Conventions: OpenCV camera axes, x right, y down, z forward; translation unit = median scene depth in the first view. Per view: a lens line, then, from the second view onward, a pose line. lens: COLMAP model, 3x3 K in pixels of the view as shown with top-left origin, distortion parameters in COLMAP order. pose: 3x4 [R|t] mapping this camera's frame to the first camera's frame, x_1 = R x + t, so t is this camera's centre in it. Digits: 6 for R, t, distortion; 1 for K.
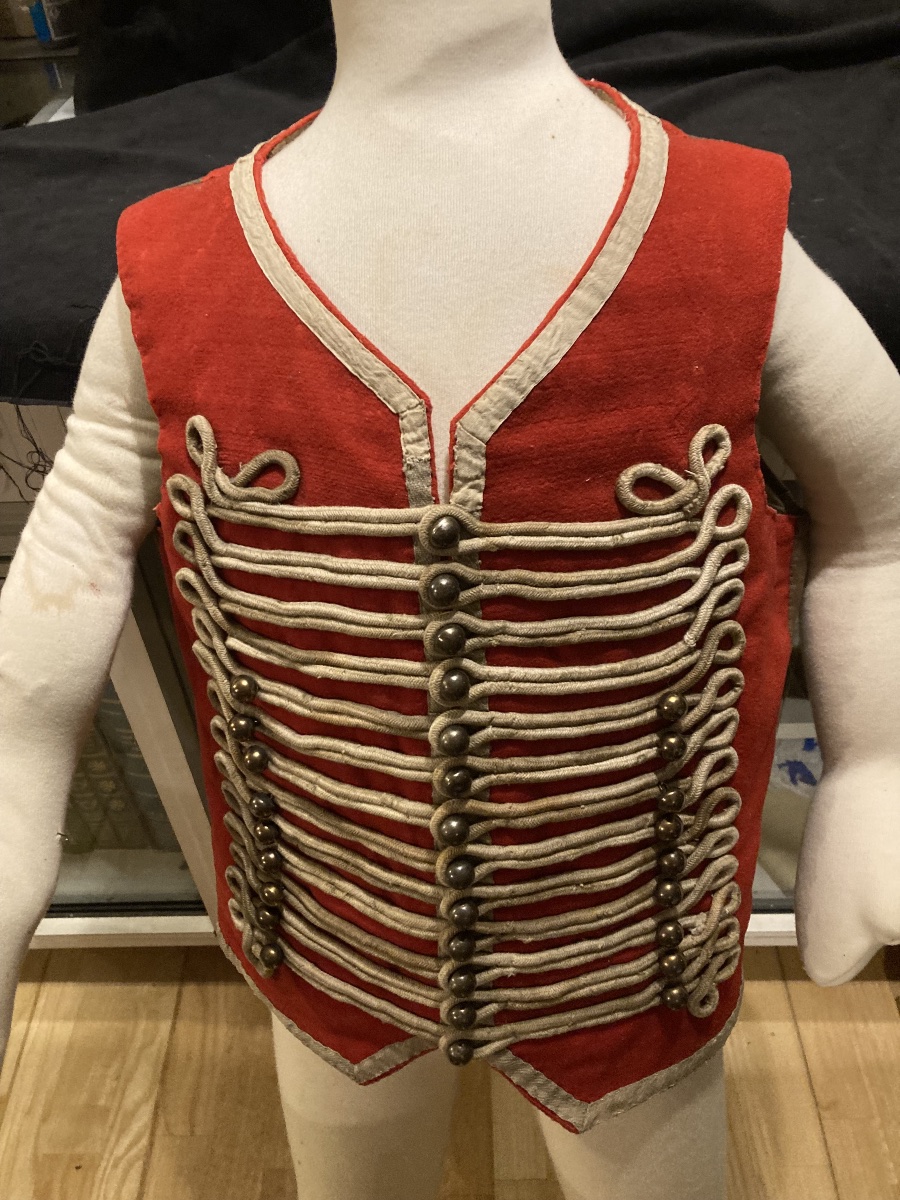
lens RADIAL K [[973.8, 0, 450.0], [0, 973.8, 600.0], [0, 0, 1]] dist [0.185736, -0.472090]
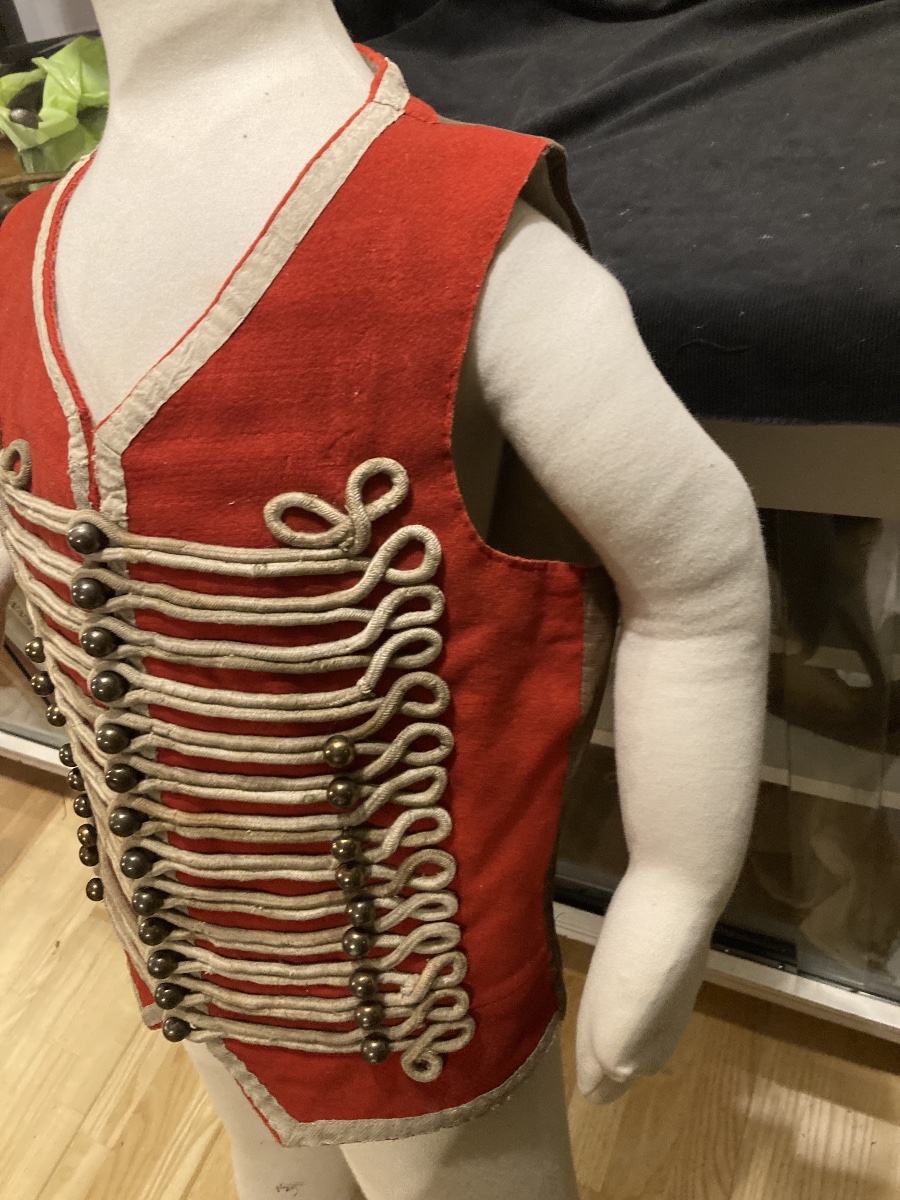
lens RADIAL K [[980.0, 0, 450.0], [0, 980.0, 600.0], [0, 0, 1]] dist [0.139401, -0.274931]
pose [[0.889399, 0.158756, -0.428680, 0.733341], [-0.131921, 0.986998, 0.091822, -0.141102], [0.437683, -0.025114, 0.898778, 0.217370]]
